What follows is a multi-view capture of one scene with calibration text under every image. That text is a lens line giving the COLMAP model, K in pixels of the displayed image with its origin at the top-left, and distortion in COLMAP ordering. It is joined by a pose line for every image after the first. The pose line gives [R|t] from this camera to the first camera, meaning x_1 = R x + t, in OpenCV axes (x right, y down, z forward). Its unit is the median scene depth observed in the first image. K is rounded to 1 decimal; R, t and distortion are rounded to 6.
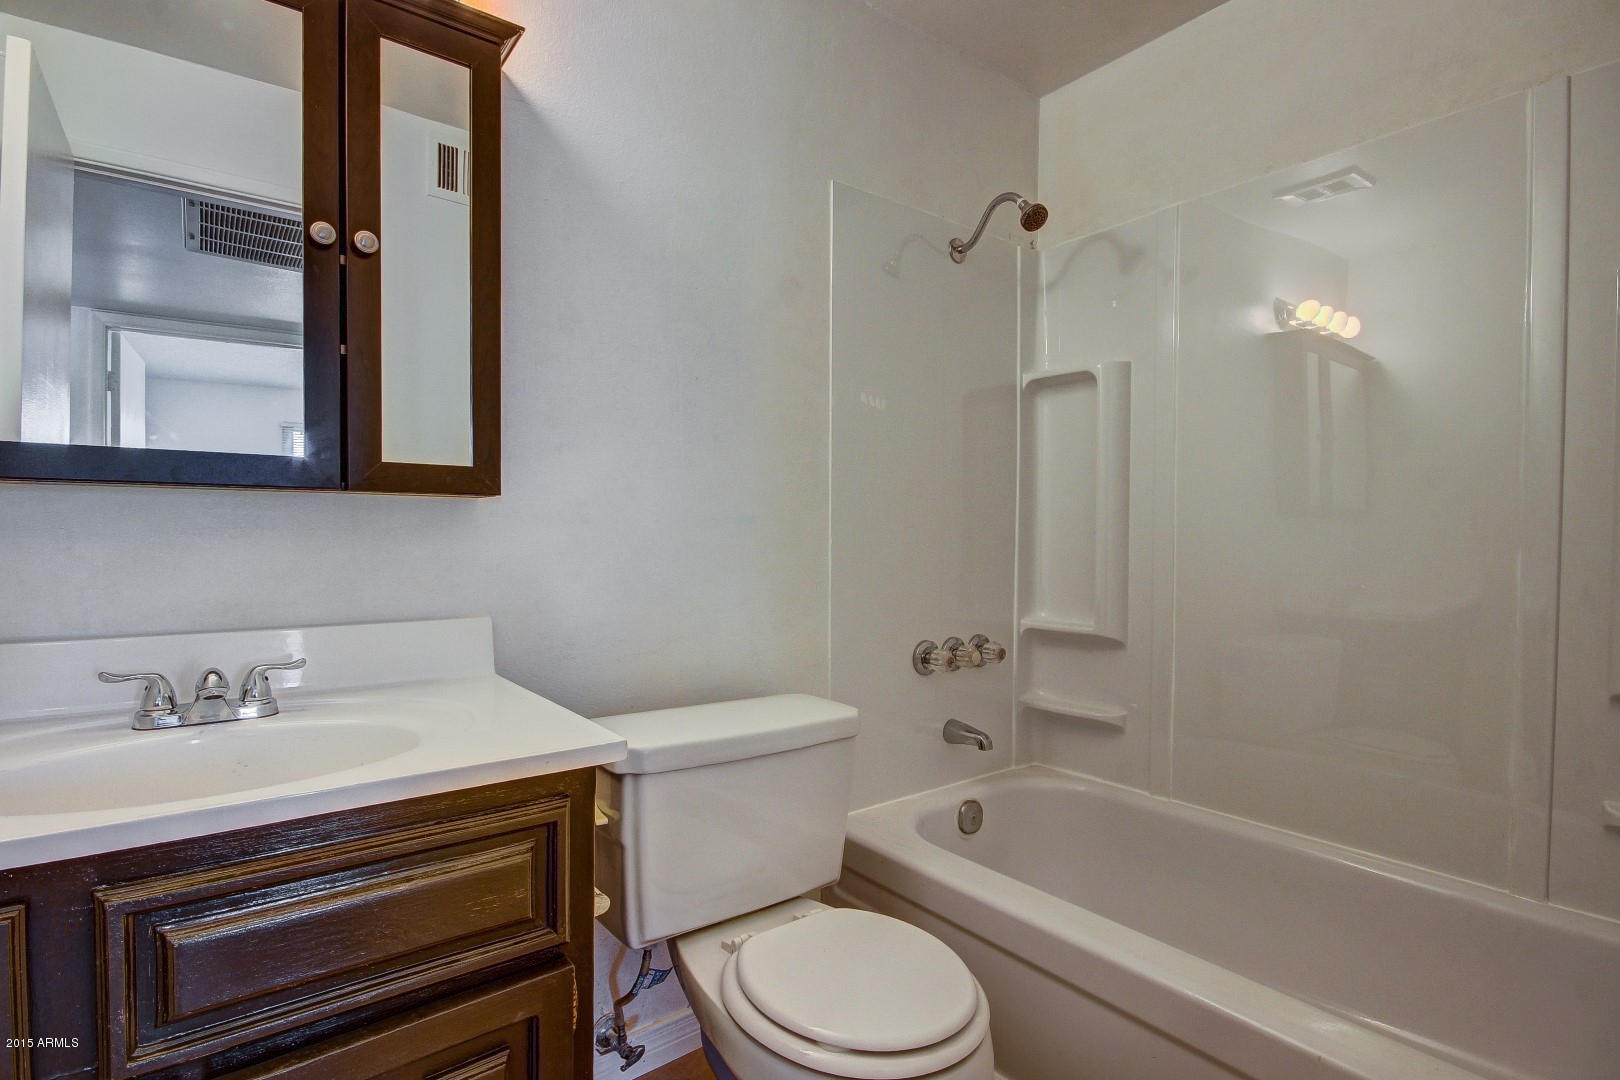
lens RADIAL K [[785.3, 0, 820.1], [0, 785.3, 545.0], [0, 0, 1]] dist [0.002233, -0.000330]
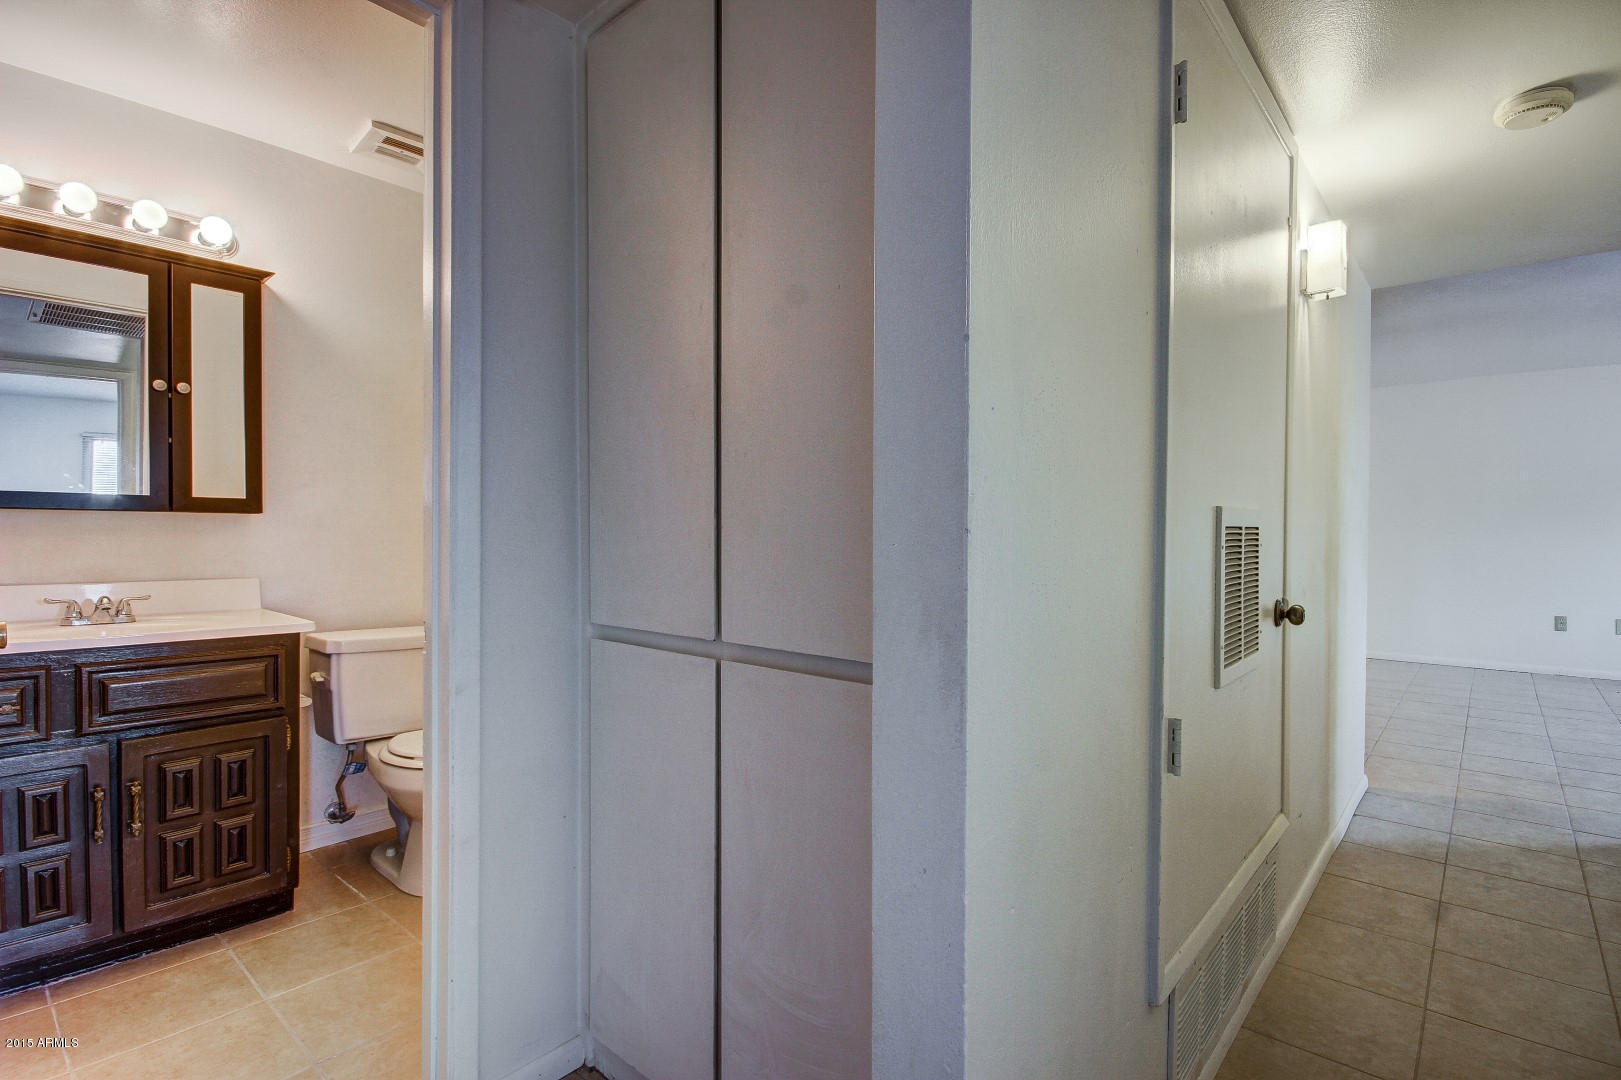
lens RADIAL K [[762.9, 0, 819.8], [0, 762.9, 545.6], [0, 0, 1]] dist [0.008975, -0.010006]
pose [[0.983413, -0.010725, 0.181065, 0.643222], [0.012595, 0.999879, -0.009183, 0.053828], [-0.180944, 0.011311, 0.983428, -1.170541]]
